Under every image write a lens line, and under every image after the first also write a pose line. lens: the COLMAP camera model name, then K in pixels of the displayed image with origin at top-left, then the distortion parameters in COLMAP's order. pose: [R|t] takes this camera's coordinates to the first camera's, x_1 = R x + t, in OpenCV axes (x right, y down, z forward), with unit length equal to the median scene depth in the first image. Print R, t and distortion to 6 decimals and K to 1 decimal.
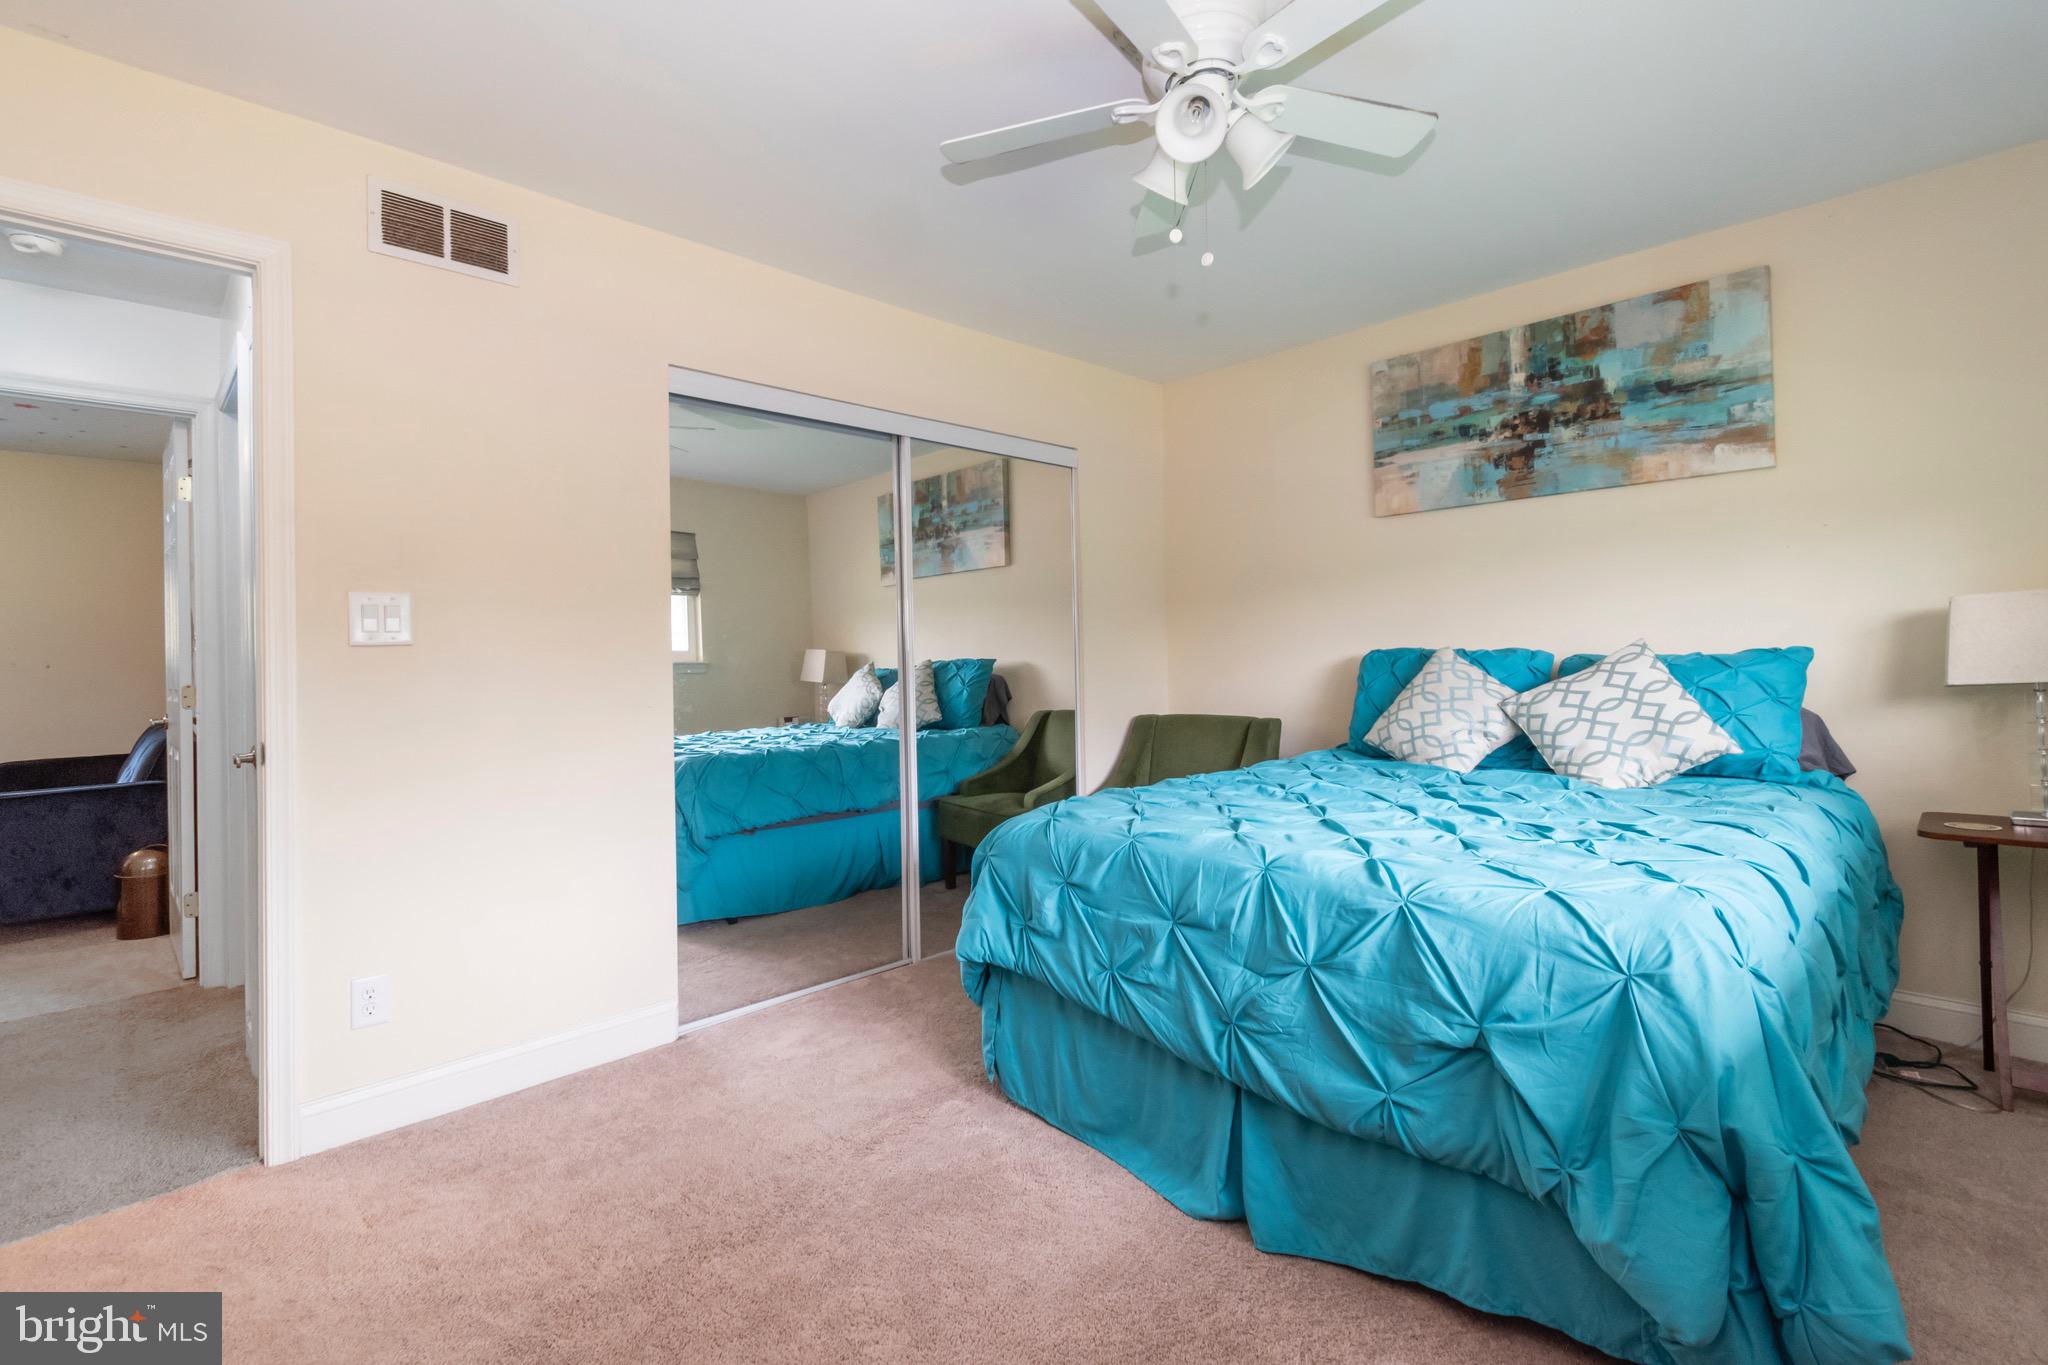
lens RADIAL K [[907.1, 0, 1013.2], [0, 907.1, 654.4], [0, 0, 1]] dist [-0.005600, -0.001252]
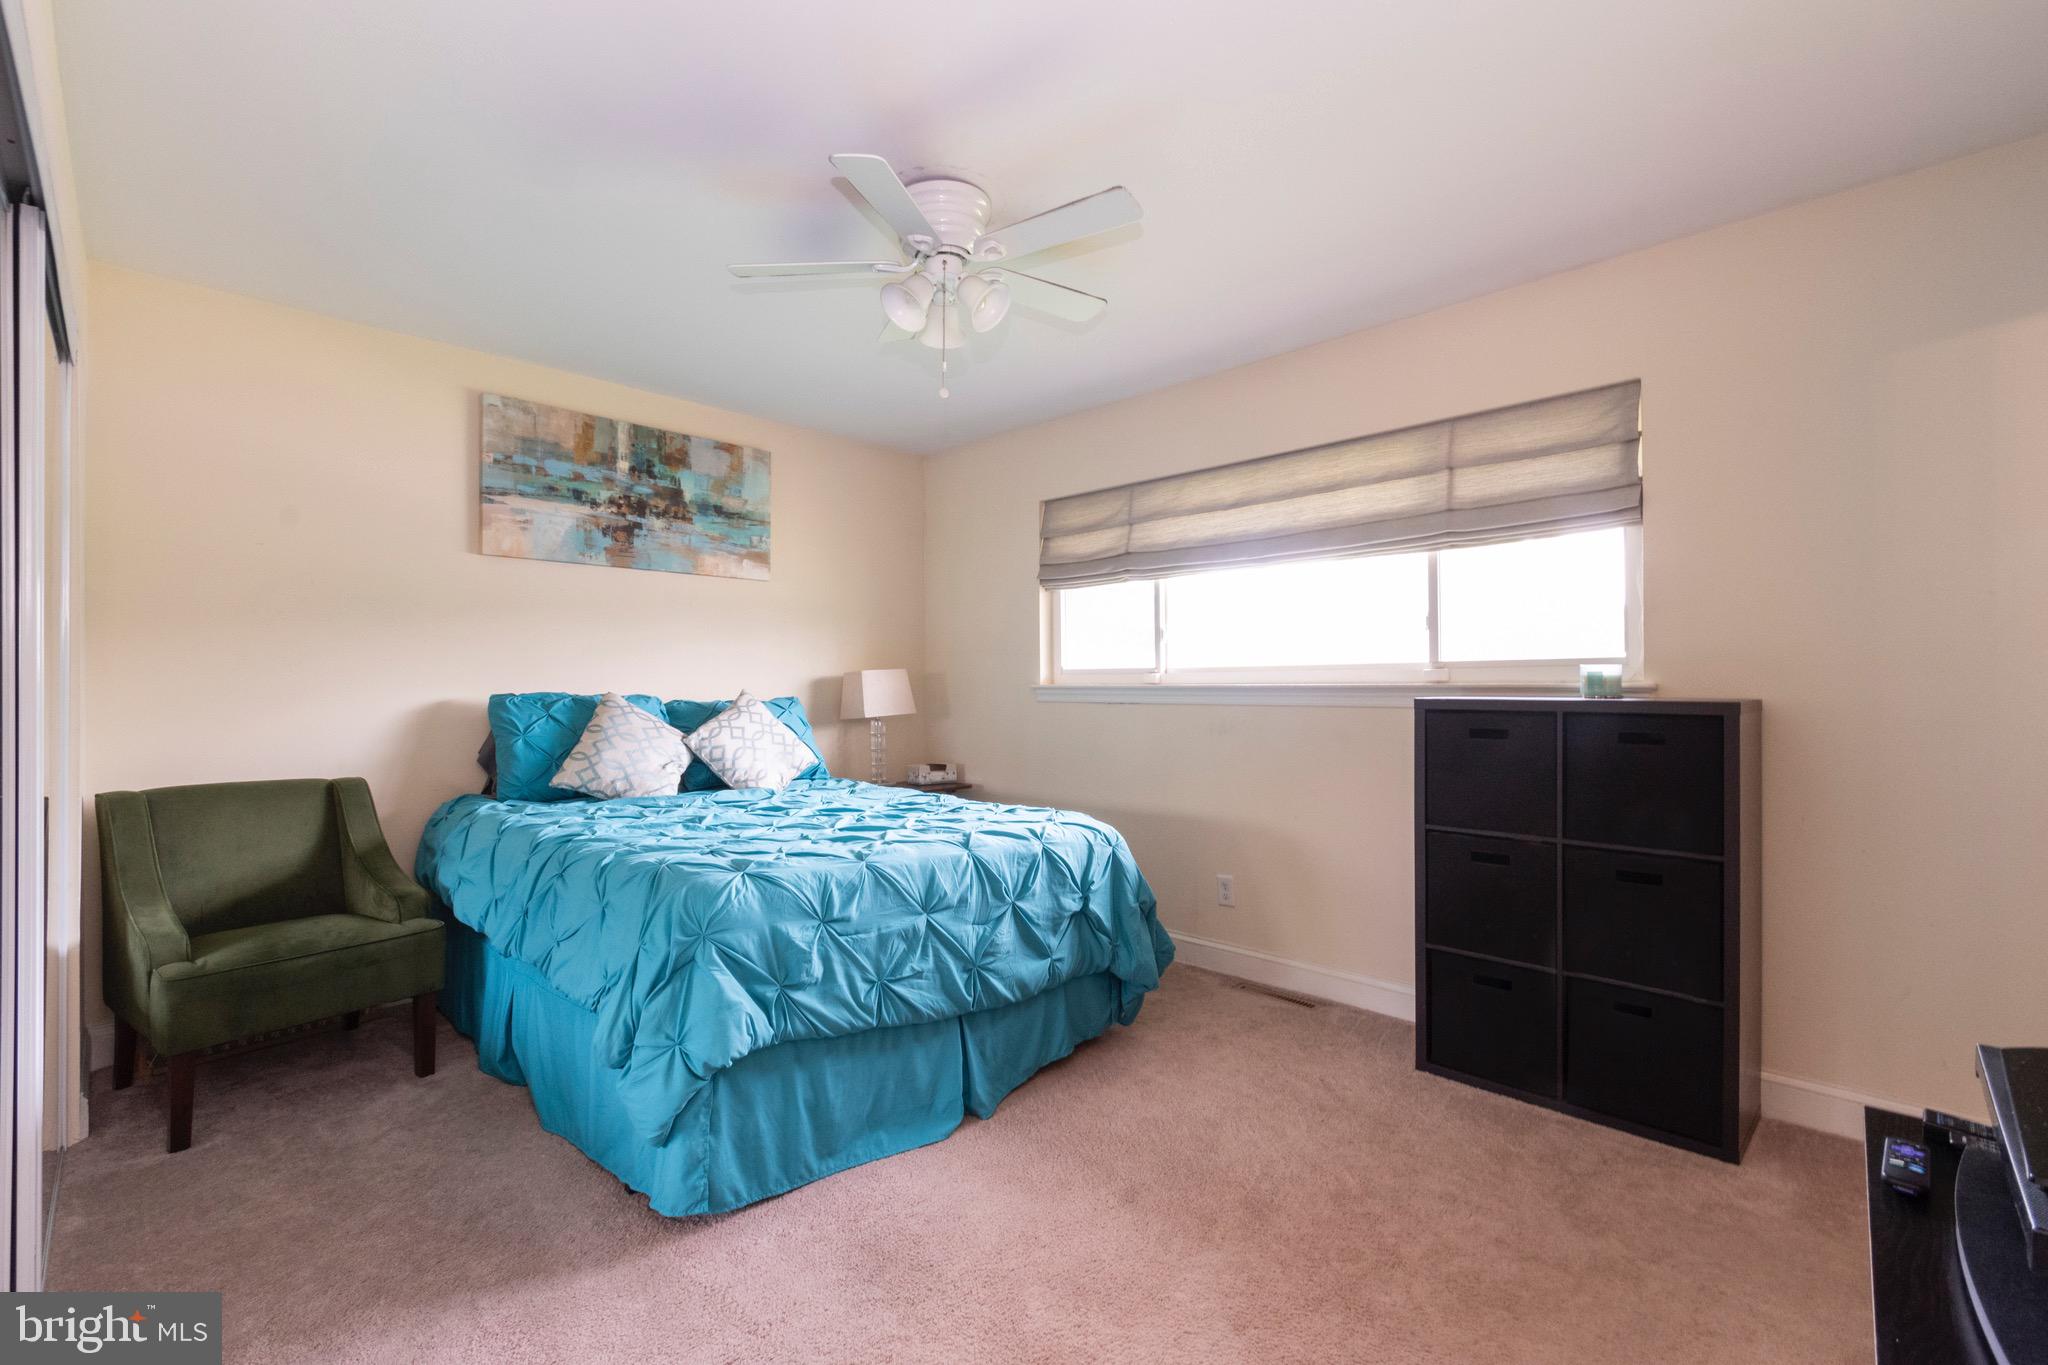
lens RADIAL K [[887.5, 0, 988.3], [0, 887.5, 689.7], [0, 0, 1]] dist [-0.000374, 0.000039]
pose [[0.002028, 0.019421, 0.999809, -0.616063], [-0.004372, 0.999802, -0.019412, 0.007815], [-0.999988, -0.004332, 0.002113, 0.543766]]
